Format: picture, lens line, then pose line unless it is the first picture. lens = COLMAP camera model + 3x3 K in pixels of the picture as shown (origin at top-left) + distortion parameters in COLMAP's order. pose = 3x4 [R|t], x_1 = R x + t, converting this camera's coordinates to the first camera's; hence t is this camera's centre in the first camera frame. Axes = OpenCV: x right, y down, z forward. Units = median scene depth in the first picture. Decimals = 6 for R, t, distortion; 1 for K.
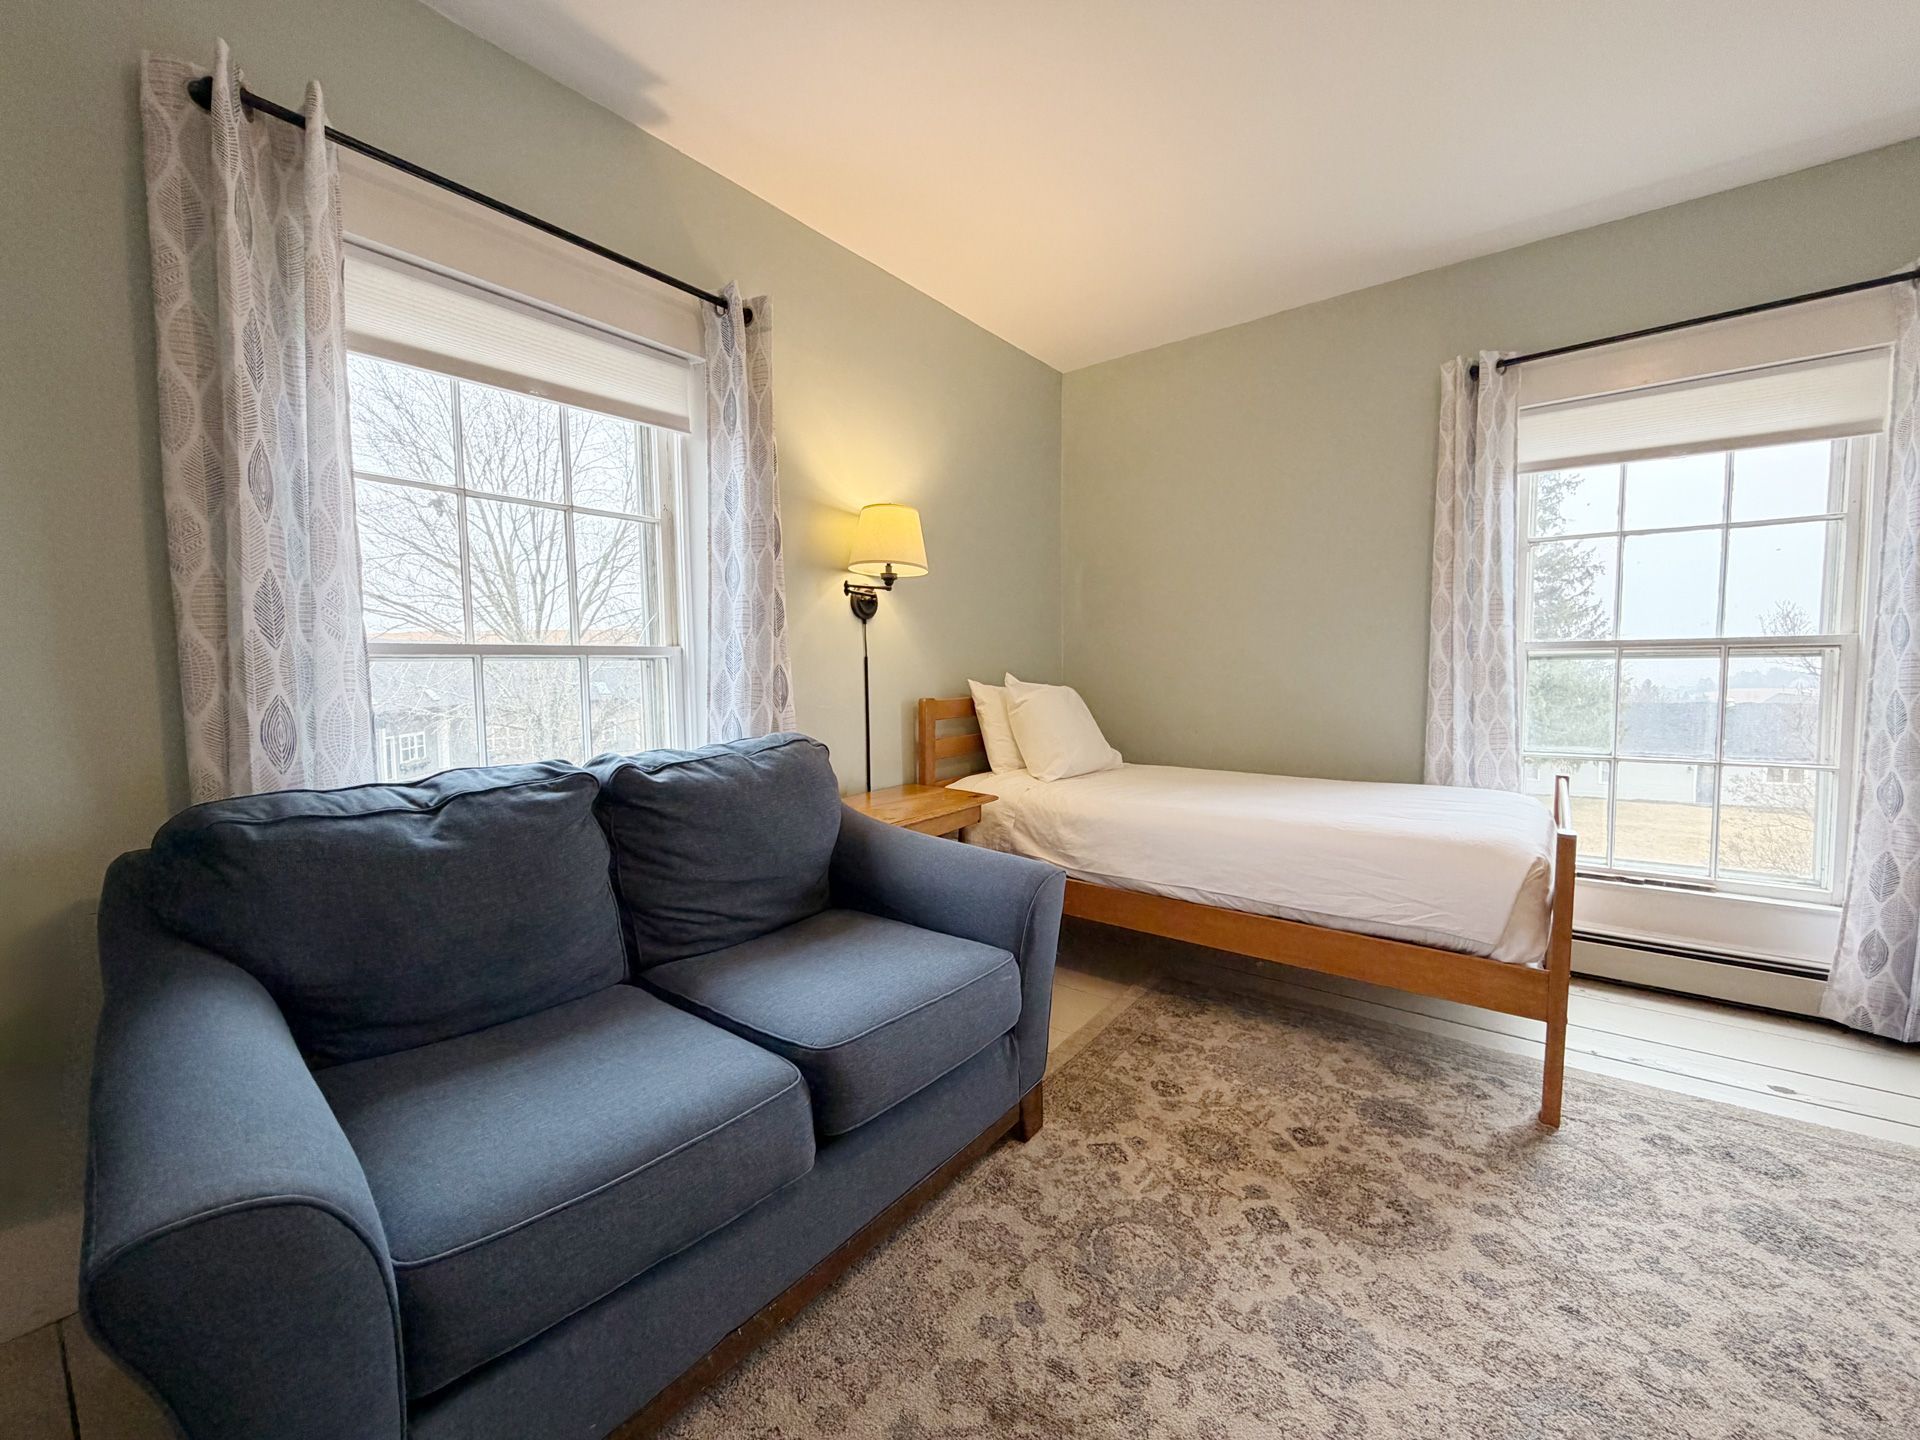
lens RADIAL K [[761.7, 0, 963.2], [0, 761.7, 727.9], [0, 0, 1]] dist [-0.000195, -0.000163]
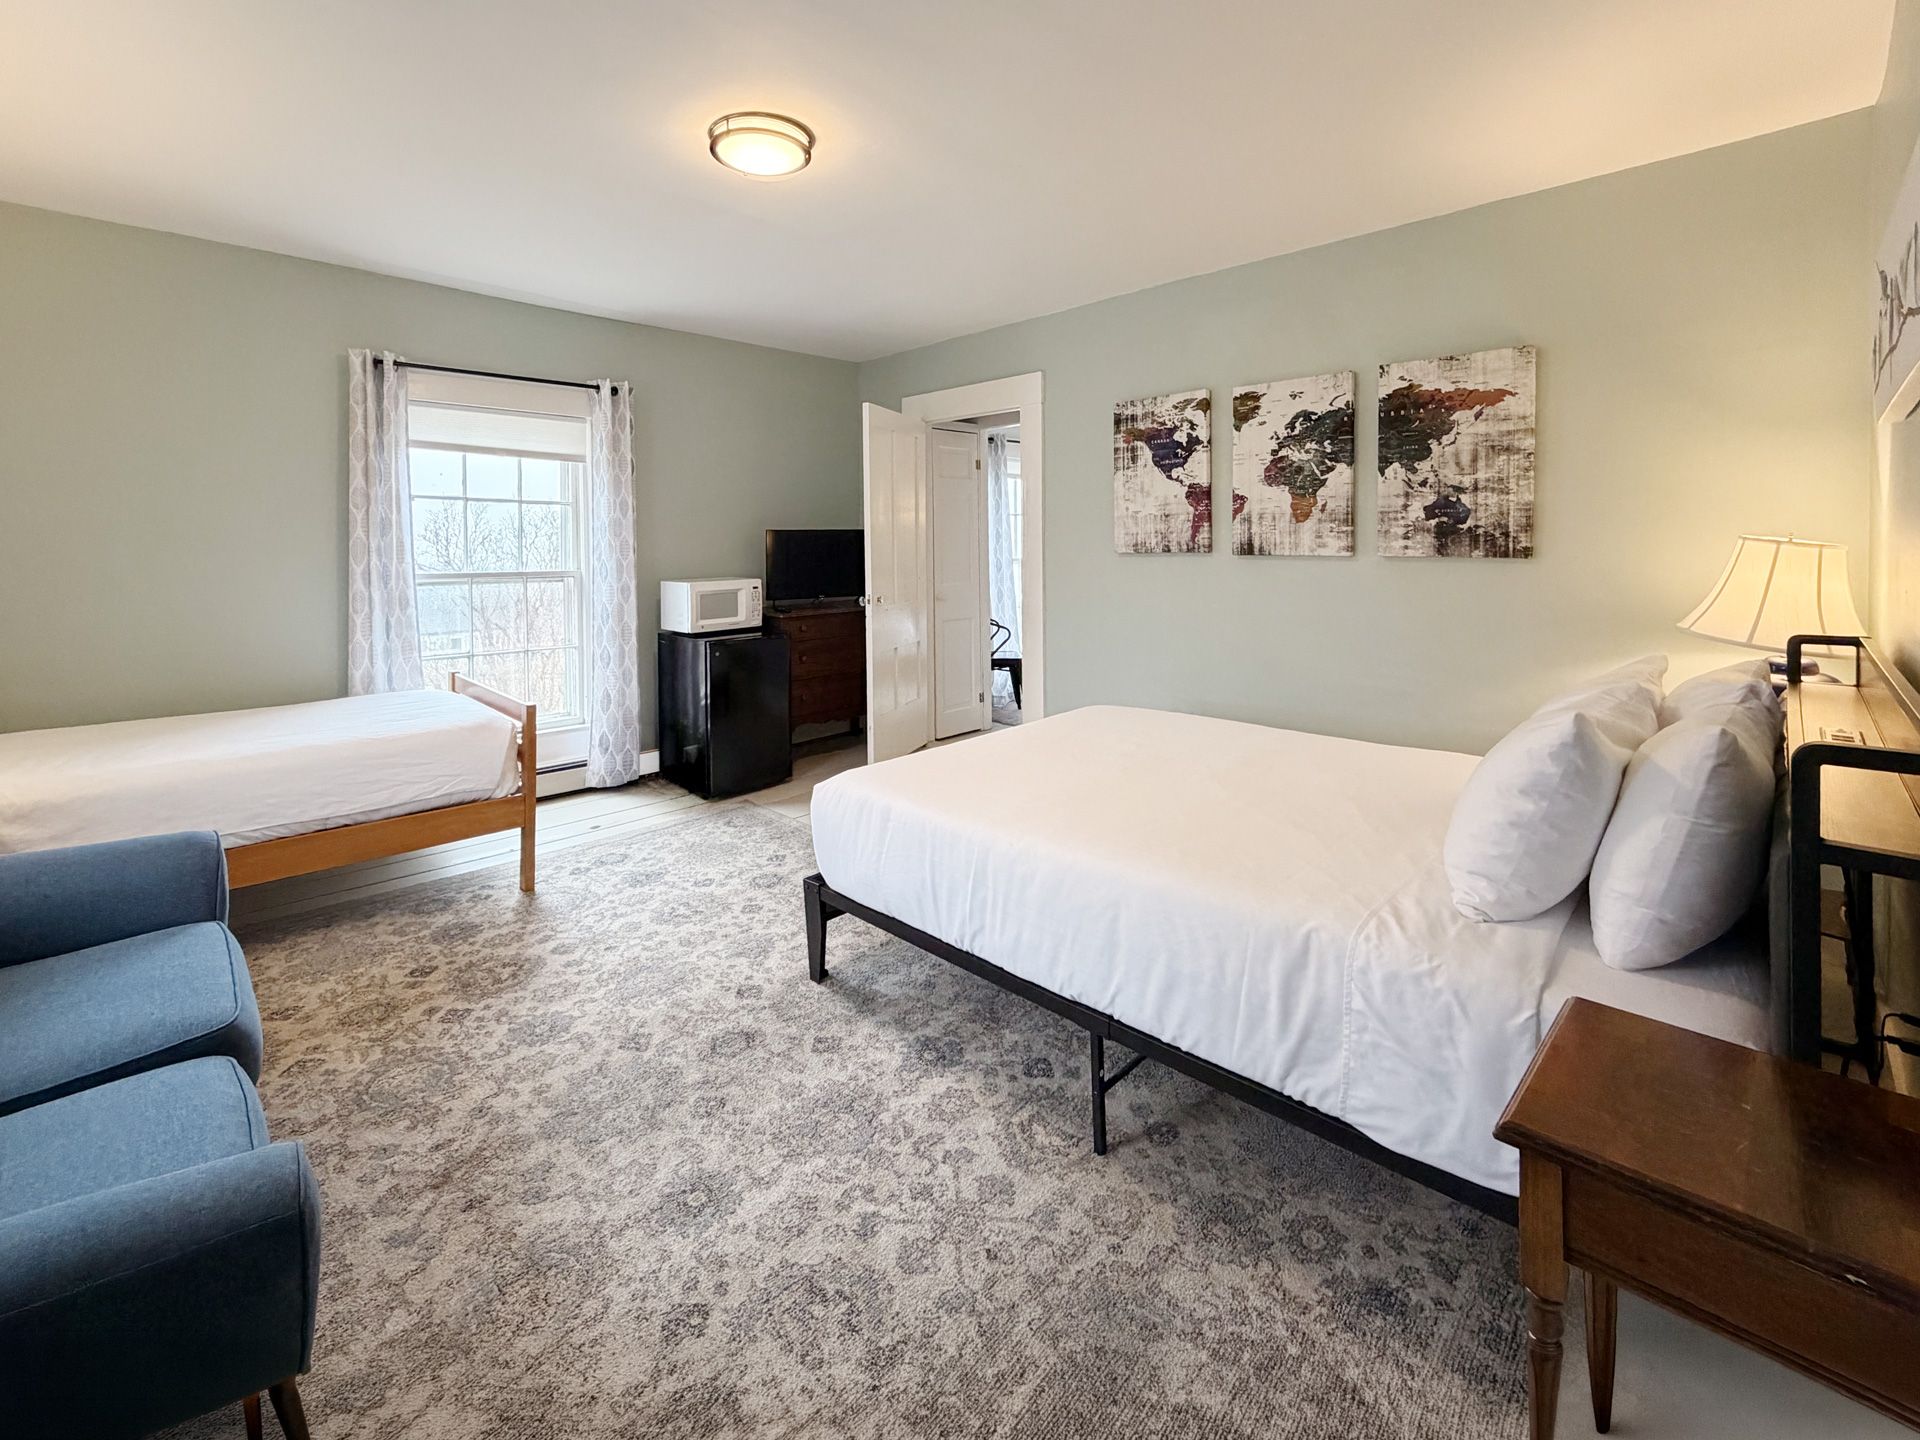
lens RADIAL K [[761.7, 0, 963.2], [0, 761.7, 727.9], [0, 0, 1]] dist [-0.000195, -0.000163]
pose [[0.089976, -0.207928, 0.973997, -0.680217], [0.069377, 0.976897, 0.202138, -0.072678], [-0.993525, 0.049386, 0.102323, -0.076964]]
